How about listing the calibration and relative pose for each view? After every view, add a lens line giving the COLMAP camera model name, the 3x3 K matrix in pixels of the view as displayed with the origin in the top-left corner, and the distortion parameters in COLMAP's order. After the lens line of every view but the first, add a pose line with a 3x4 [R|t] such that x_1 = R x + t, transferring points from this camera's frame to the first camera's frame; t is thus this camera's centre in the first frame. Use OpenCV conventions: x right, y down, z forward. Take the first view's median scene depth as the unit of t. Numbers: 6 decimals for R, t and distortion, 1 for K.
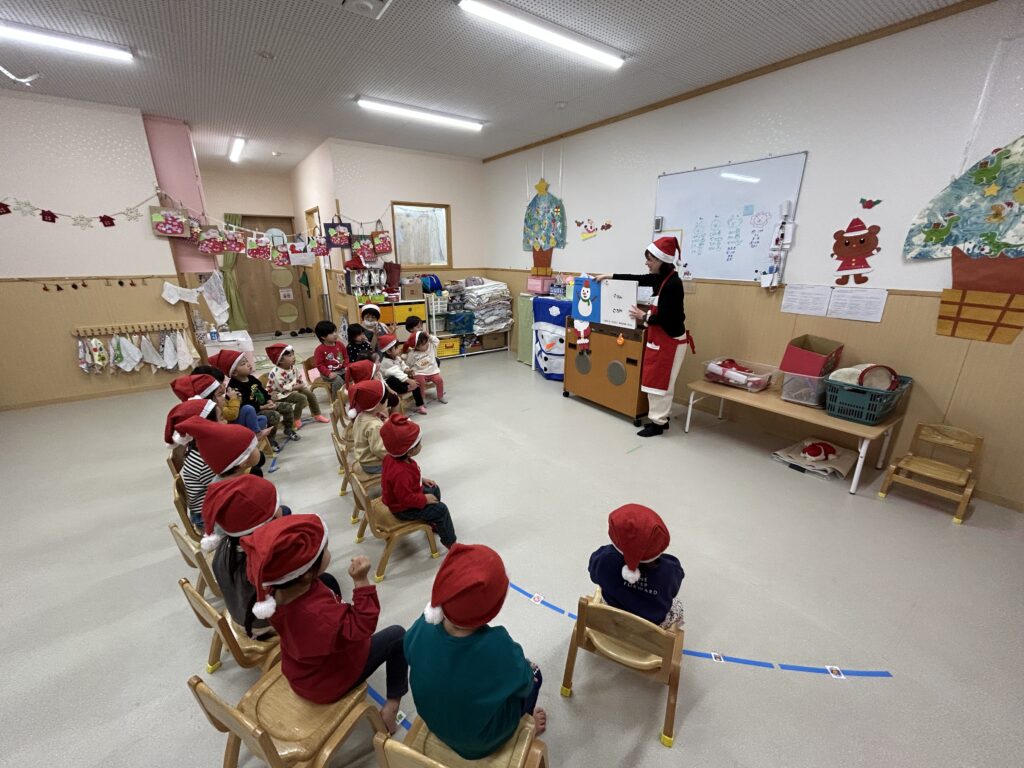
lens RADIAL K [[410.9, 0, 508.3], [0, 410.9, 385.2], [0, 0, 1]] dist [-0.002076, 0.000267]
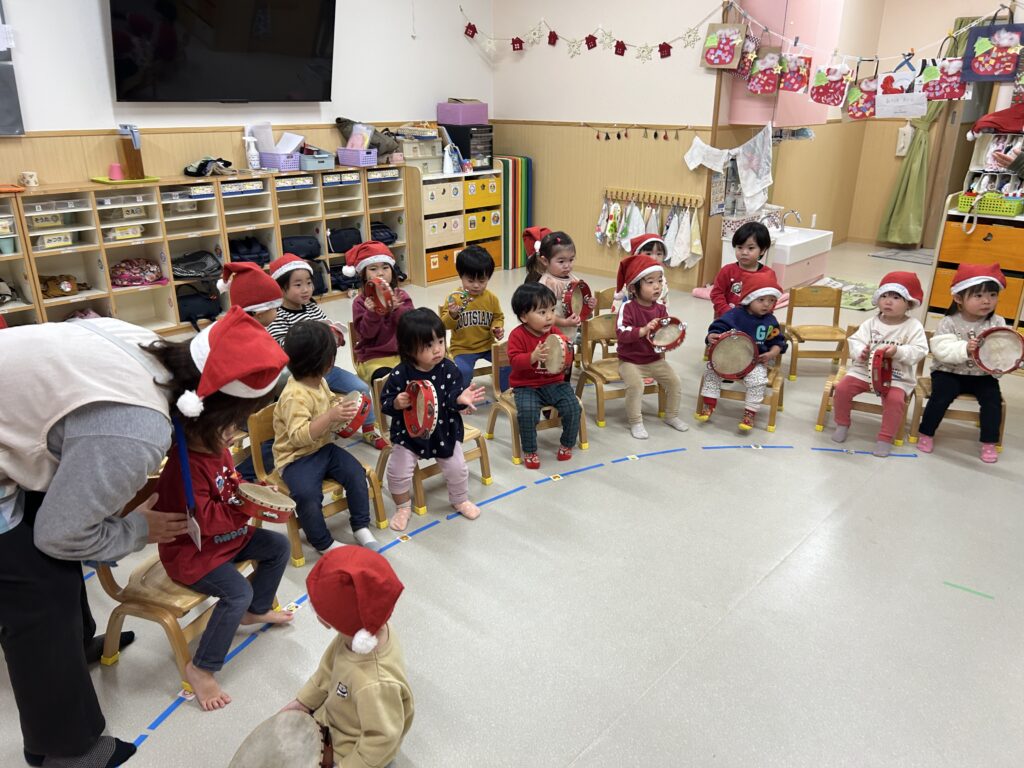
lens RADIAL K [[762.3, 0, 512.0], [0, 762.3, 384.0], [0, 0, 1]] dist [0.048630, -0.059129]
pose [[0.213356, 0.346441, -0.913487, 0.350738], [-0.299269, 0.913243, 0.276451, -0.113780], [0.930009, 0.214396, 0.298525, 0.348147]]
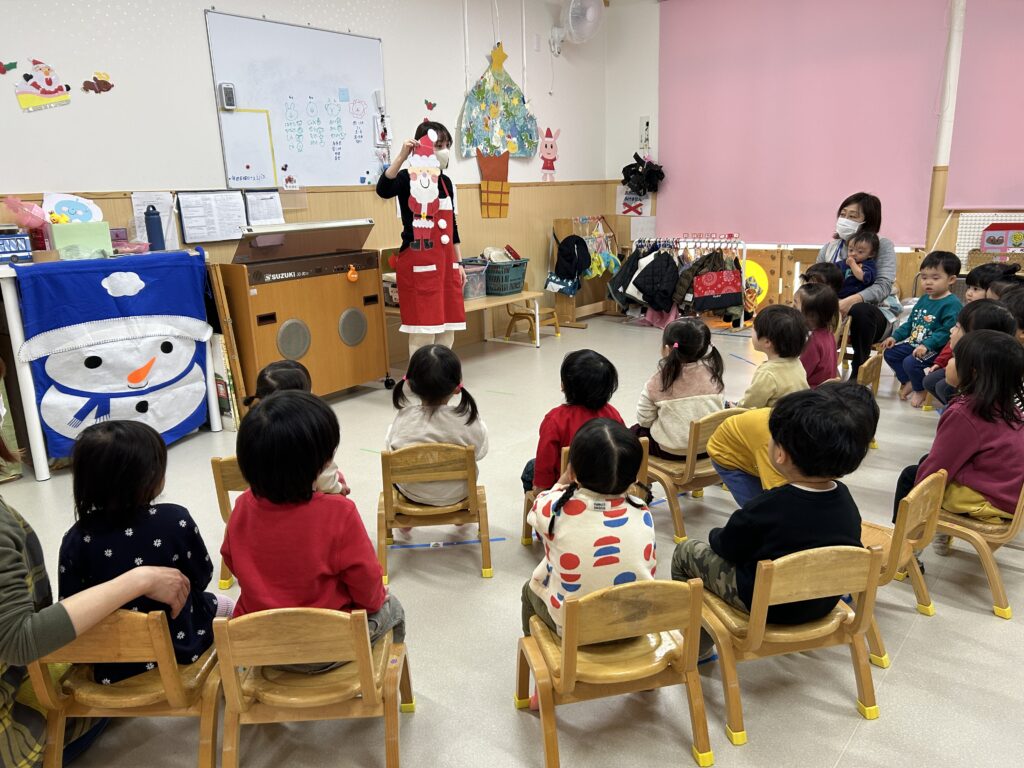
lens RADIAL K [[784.7, 0, 513.1], [0, 784.7, 414.3], [0, 0, 1]] dist [-0.003920, -0.006018]
pose [[-0.280233, -0.254471, 0.925588, -0.655159], [0.324388, 0.882396, 0.340808, -0.184742], [-0.903461, 0.395756, -0.164729, 0.751290]]
